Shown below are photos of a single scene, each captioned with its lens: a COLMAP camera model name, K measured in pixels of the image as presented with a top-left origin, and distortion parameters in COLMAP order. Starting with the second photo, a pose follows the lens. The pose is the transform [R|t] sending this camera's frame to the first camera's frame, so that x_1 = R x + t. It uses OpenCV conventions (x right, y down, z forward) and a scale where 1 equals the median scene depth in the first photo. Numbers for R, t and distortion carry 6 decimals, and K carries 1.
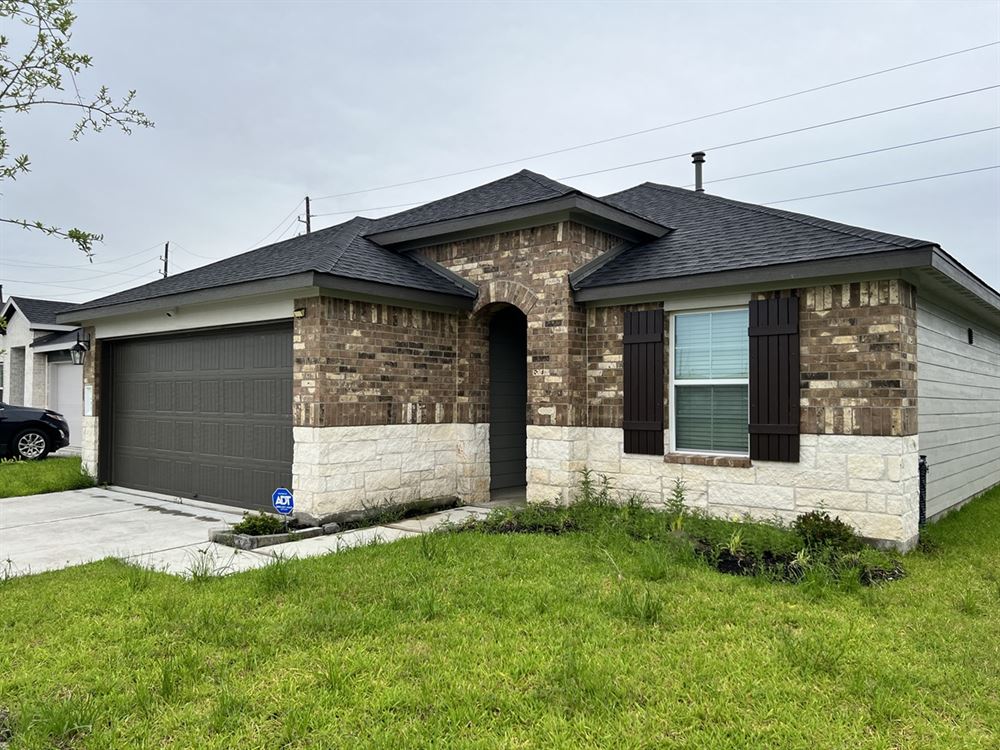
lens RADIAL K [[754.6, 0, 500.4], [0, 754.6, 381.7], [0, 0, 1]] dist [0.091668, -0.004685]
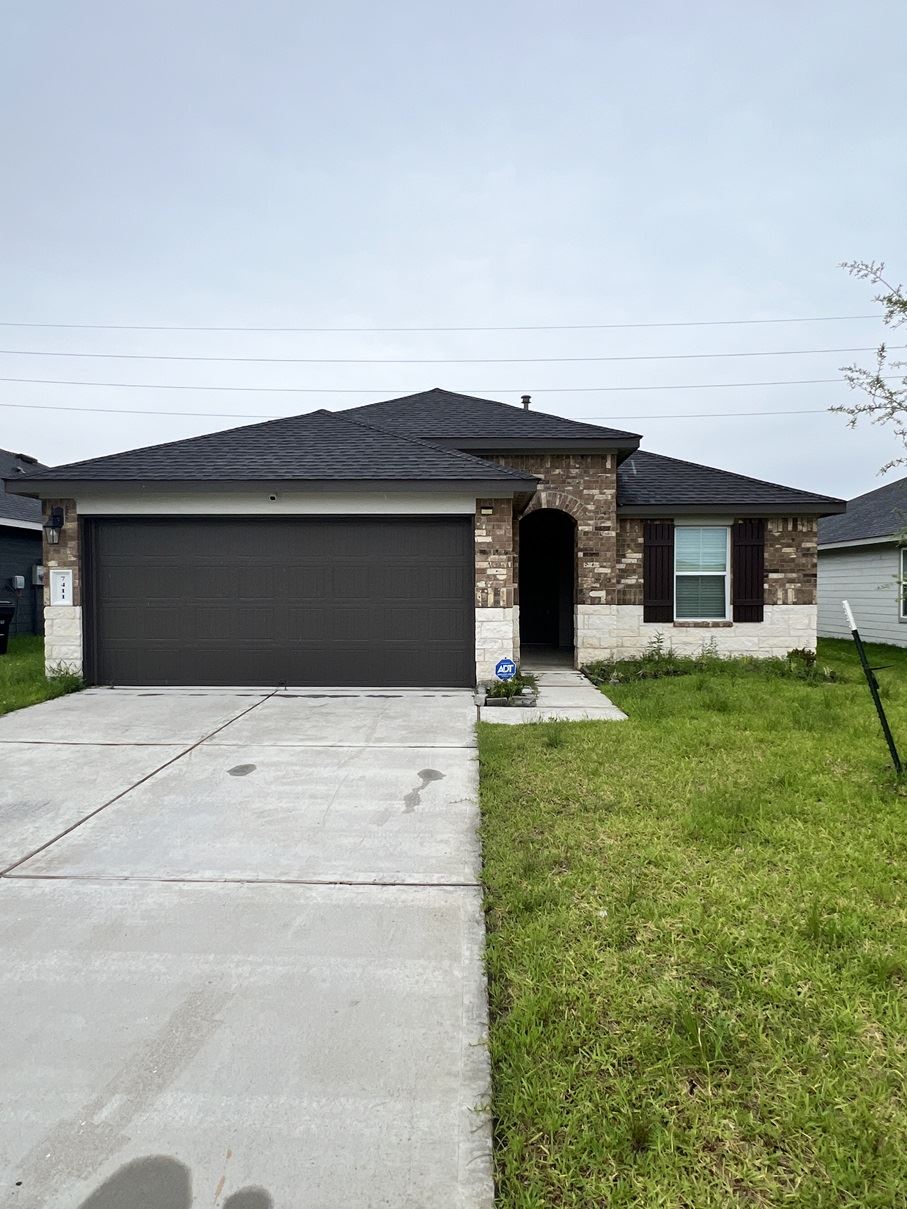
lens RADIAL K [[752.7, 0, 451.8], [0, 752.7, 599.8], [0, 0, 1]] dist [0.007808, 0.001025]
pose [[0.772369, -0.012373, 0.635054, -1.031935], [-0.011379, 0.999380, 0.033311, 0.008250], [-0.635072, -0.032955, 0.771750, 0.136860]]
